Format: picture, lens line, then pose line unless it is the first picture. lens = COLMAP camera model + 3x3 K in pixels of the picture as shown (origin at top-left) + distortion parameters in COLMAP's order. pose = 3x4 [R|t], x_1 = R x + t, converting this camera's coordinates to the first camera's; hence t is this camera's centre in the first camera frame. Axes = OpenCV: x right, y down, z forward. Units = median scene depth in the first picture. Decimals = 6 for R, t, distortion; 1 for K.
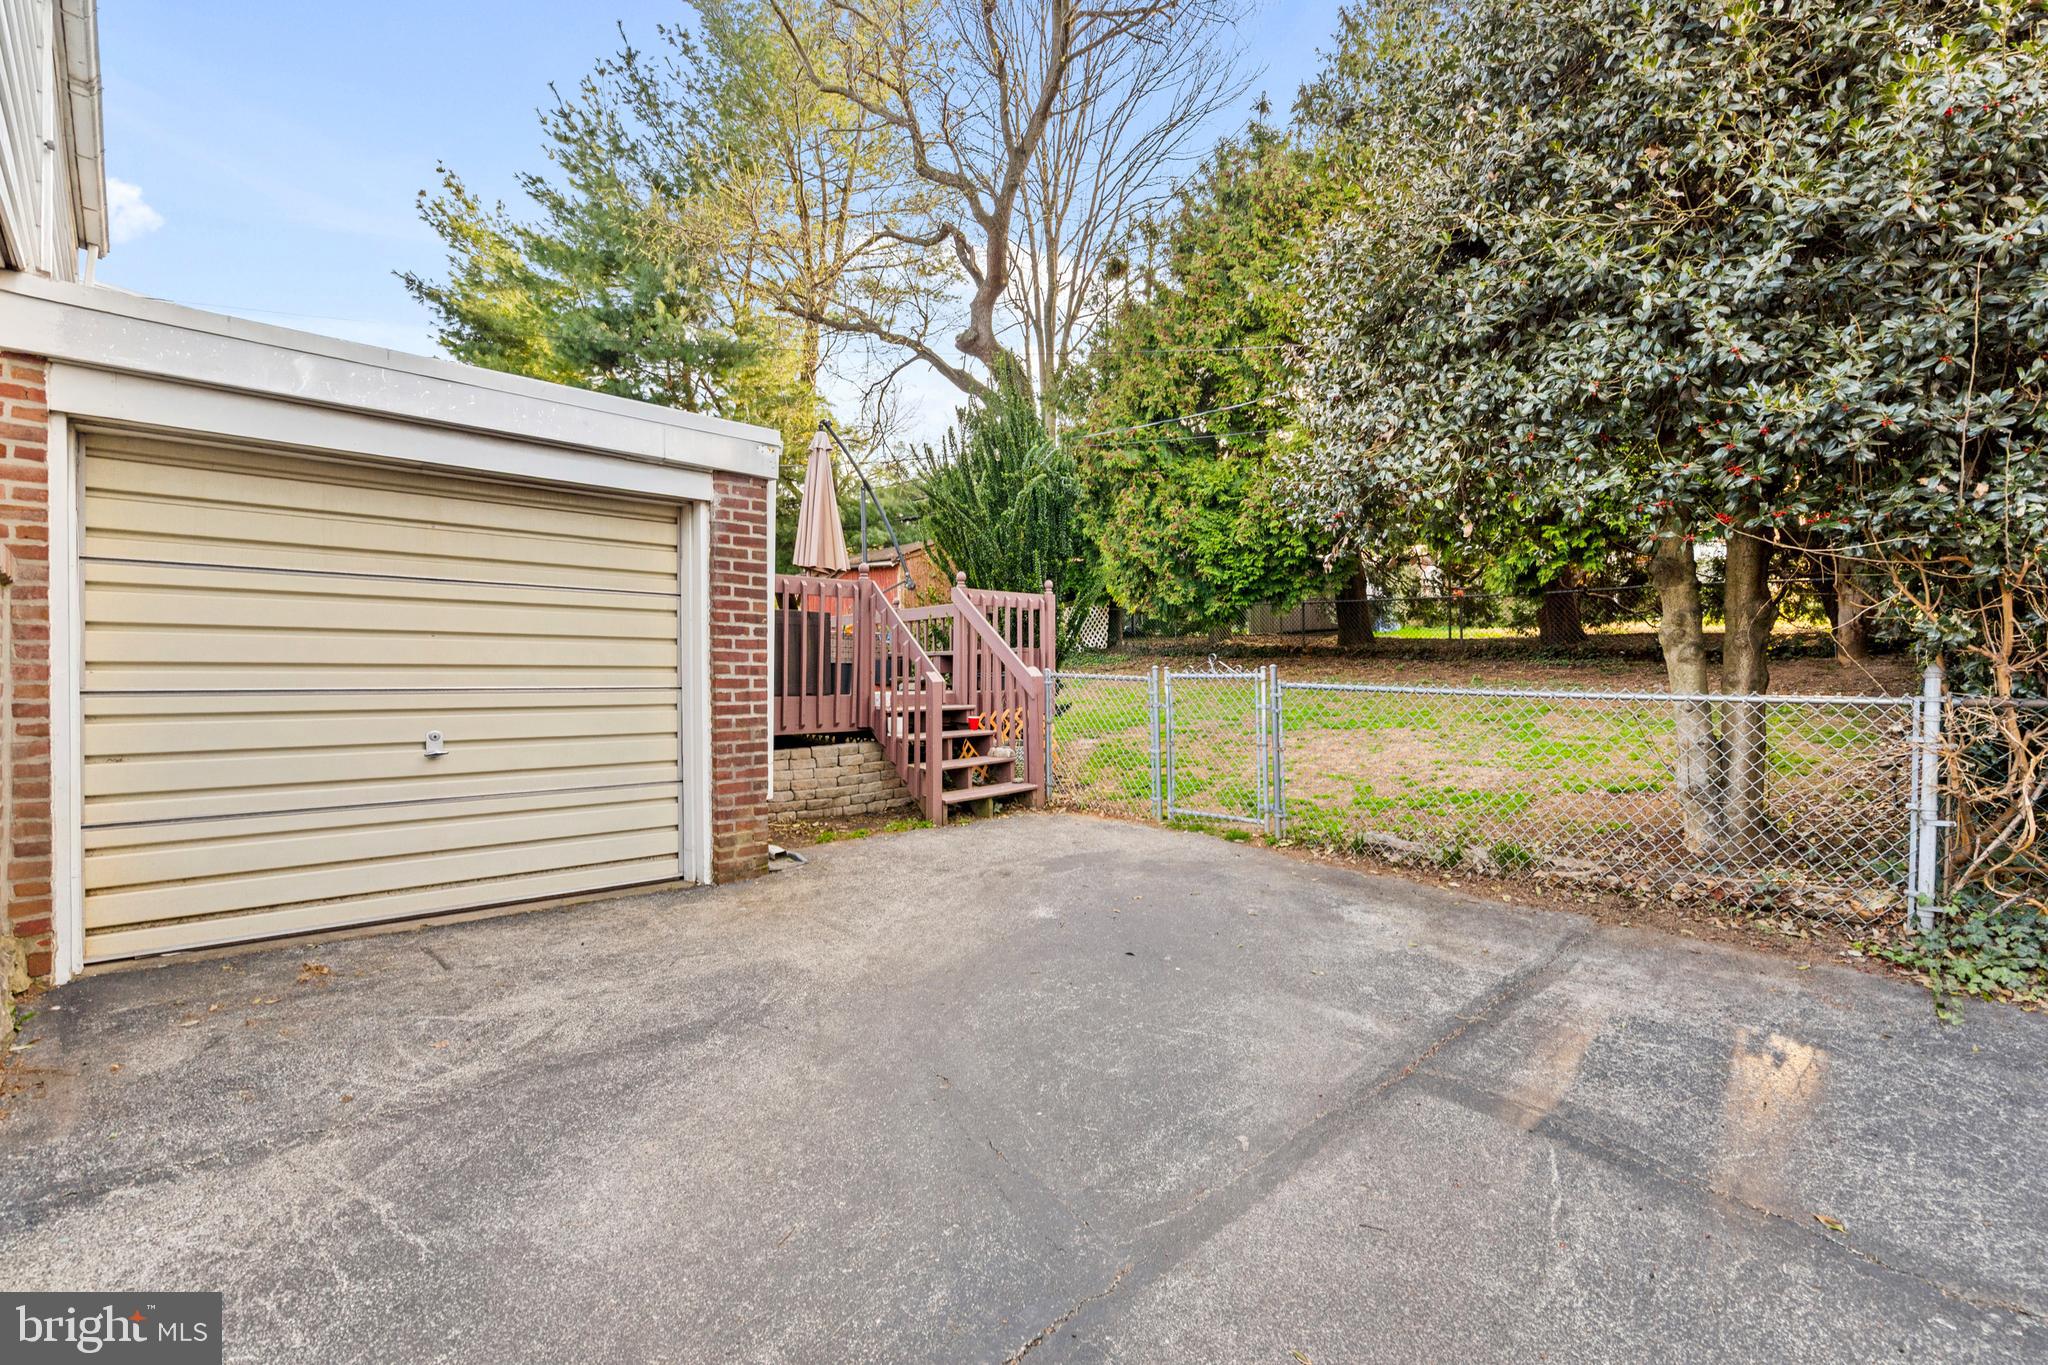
lens RADIAL K [[952.3, 0, 1024.6], [0, 952.3, 664.2], [0, 0, 1]] dist [0.000557, 0.001380]
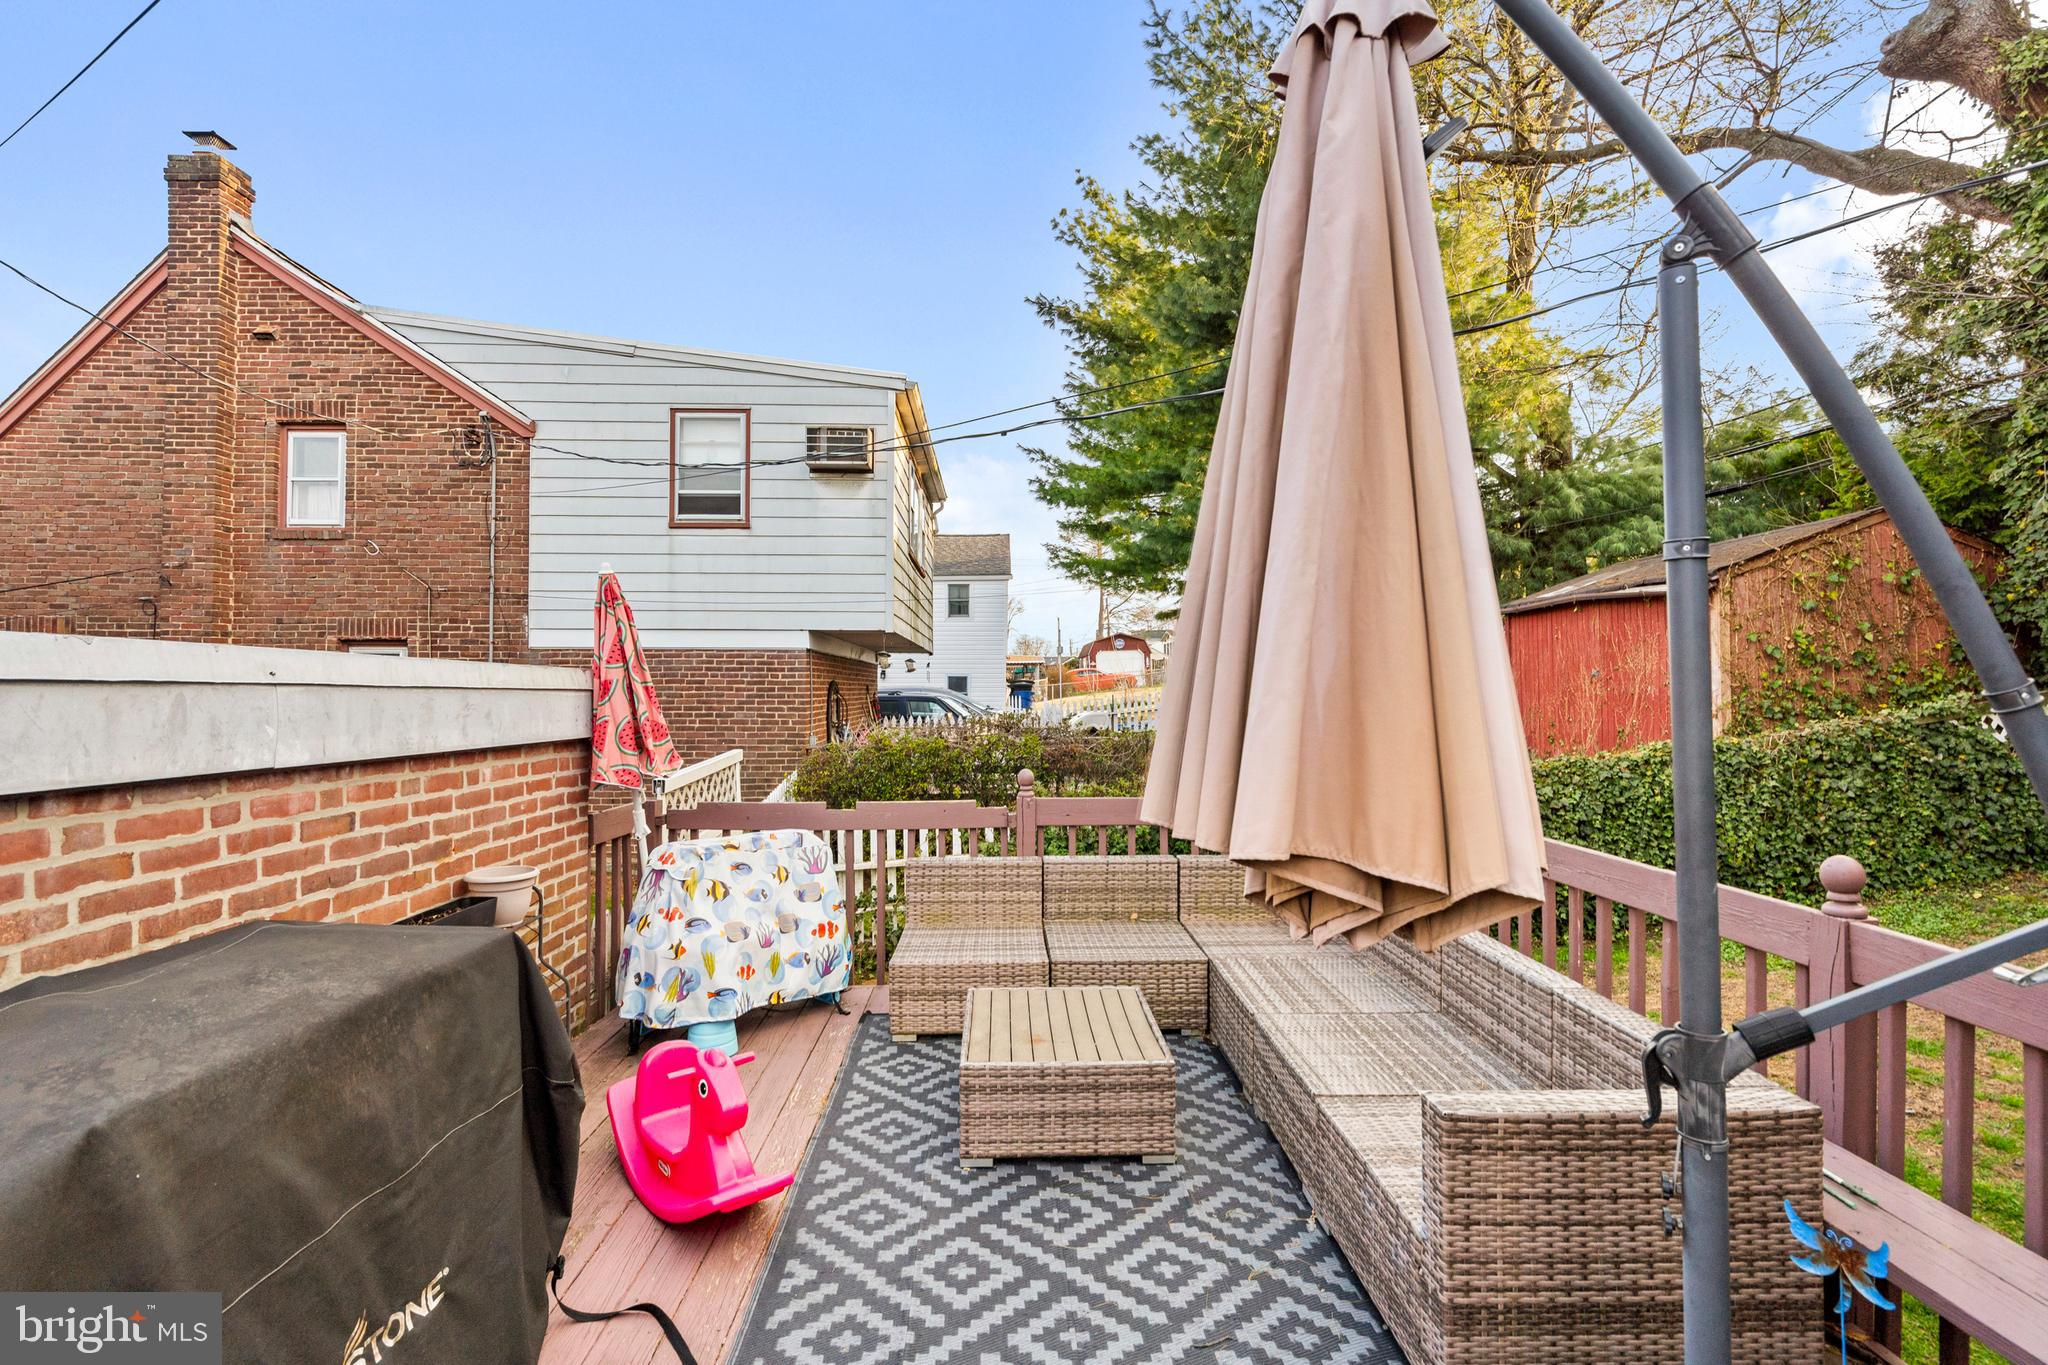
lens RADIAL K [[935.5, 0, 1019.4], [0, 935.5, 667.3], [0, 0, 1]] dist [-0.003667, 0.000501]
pose [[0.739075, -0.002980, -0.673617, -0.055959], [0.001633, 0.999995, -0.002632, -0.051817], [0.673622, 0.000846, 0.739076, 0.325110]]
